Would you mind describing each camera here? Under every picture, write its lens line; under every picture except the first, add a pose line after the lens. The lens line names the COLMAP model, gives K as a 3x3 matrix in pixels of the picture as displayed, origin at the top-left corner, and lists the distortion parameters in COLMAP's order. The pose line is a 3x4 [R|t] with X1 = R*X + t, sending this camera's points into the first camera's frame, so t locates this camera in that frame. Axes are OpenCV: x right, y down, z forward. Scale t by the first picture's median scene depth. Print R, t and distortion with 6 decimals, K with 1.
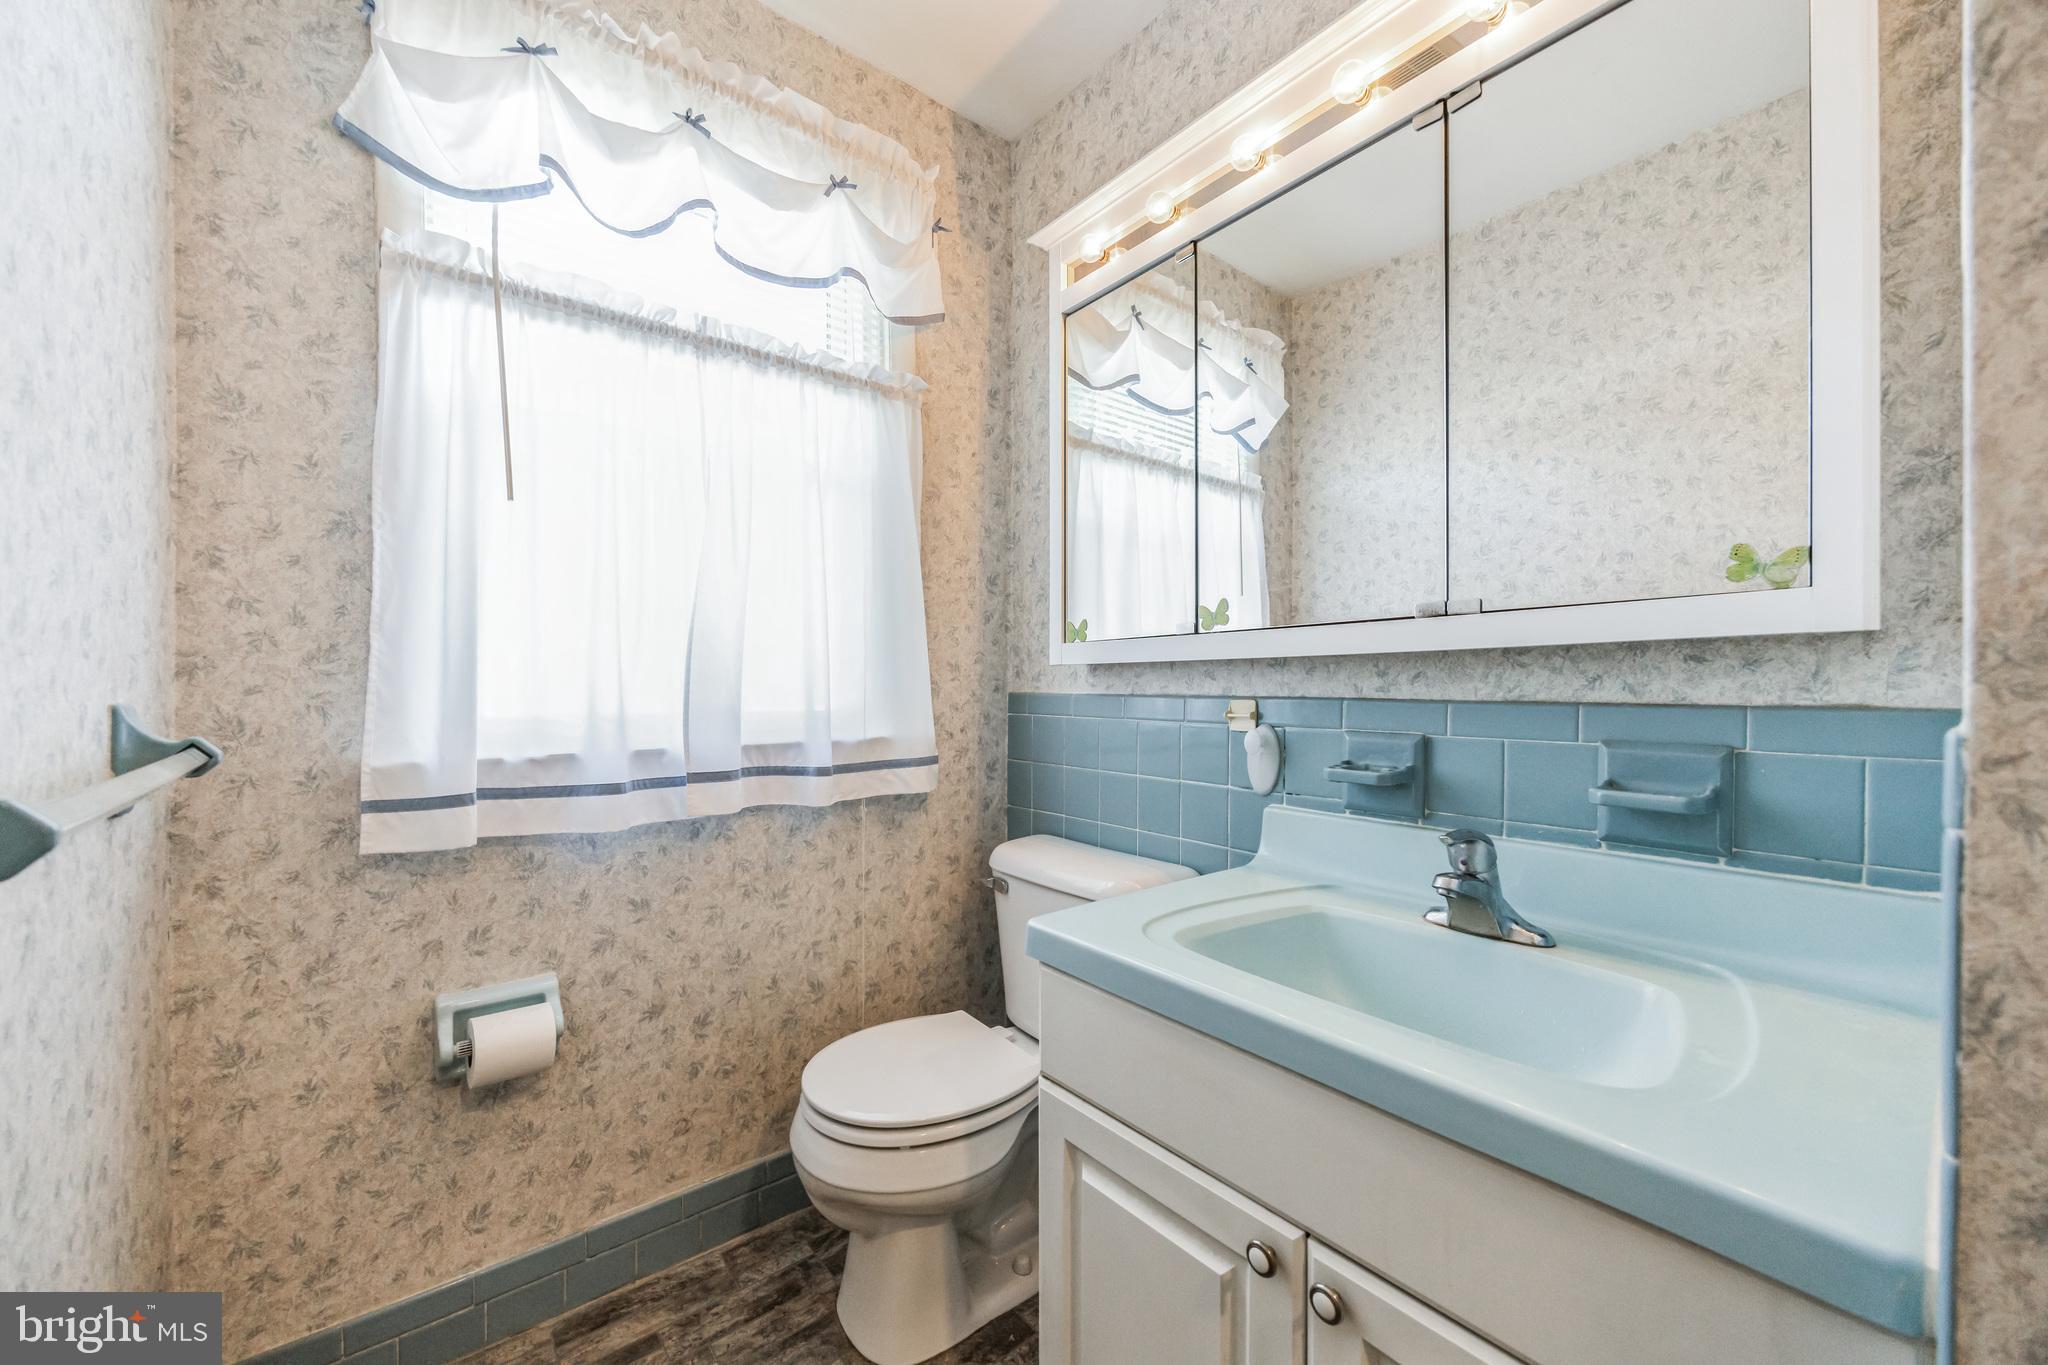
lens RADIAL K [[782.8, 0, 1023.3], [0, 782.8, 687.4], [0, 0, 1]] dist [-0.000815, -0.000911]
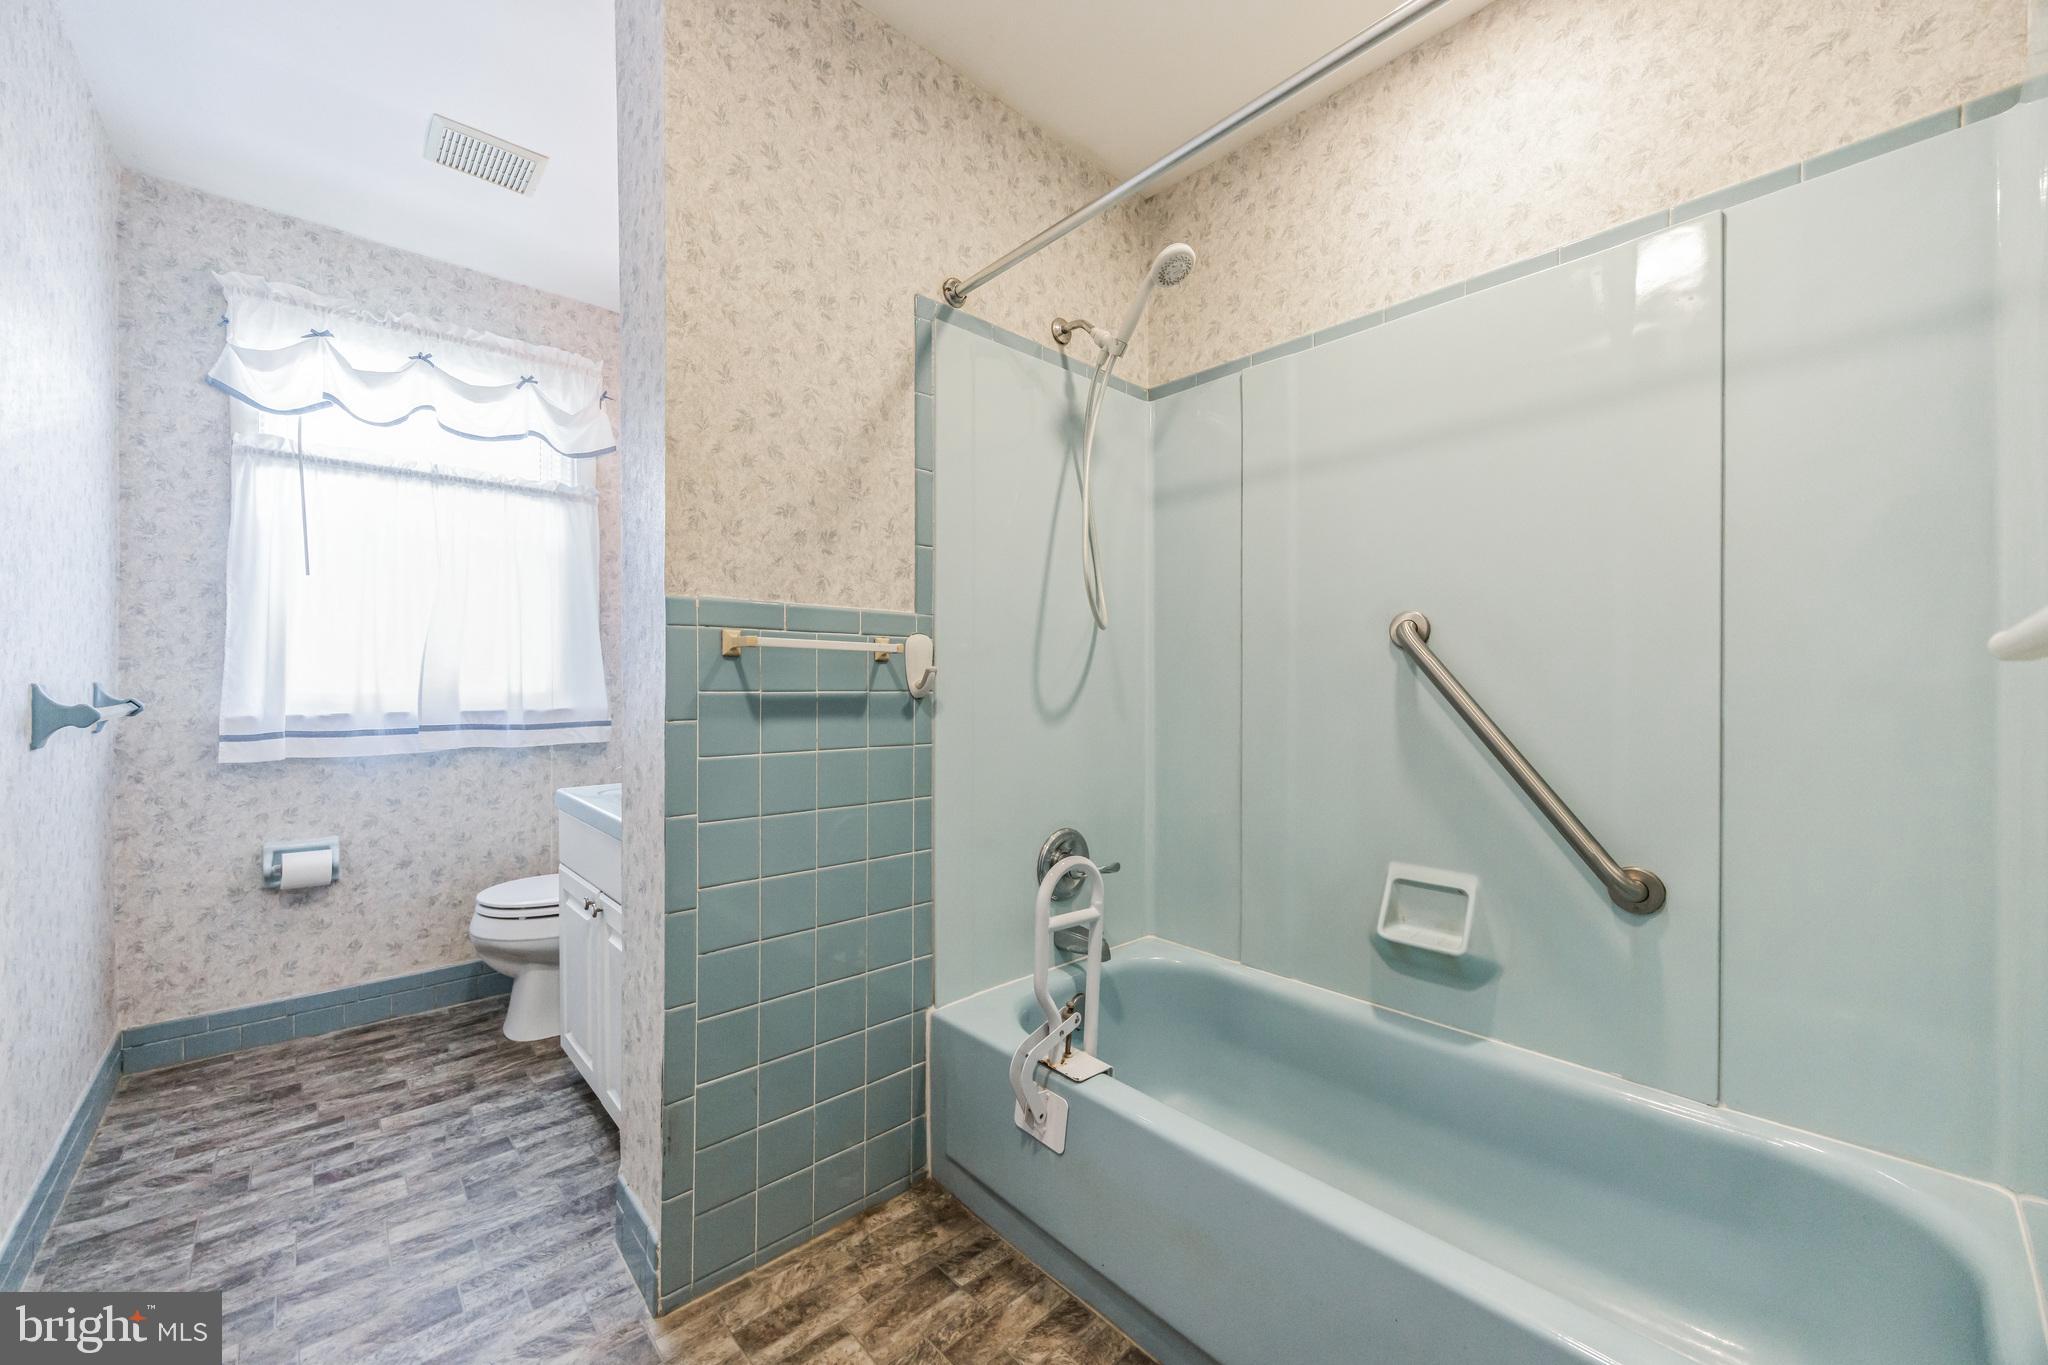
lens RADIAL K [[782.8, 0, 1022.4], [0, 782.8, 682.0], [0, 0, 1]] dist [-0.000815, -0.000911]
pose [[0.998614, 0.006858, 0.052179, 0.944782], [-0.006964, 0.999974, 0.001857, -0.002148], [-0.052165, -0.002218, 0.998636, -0.941640]]
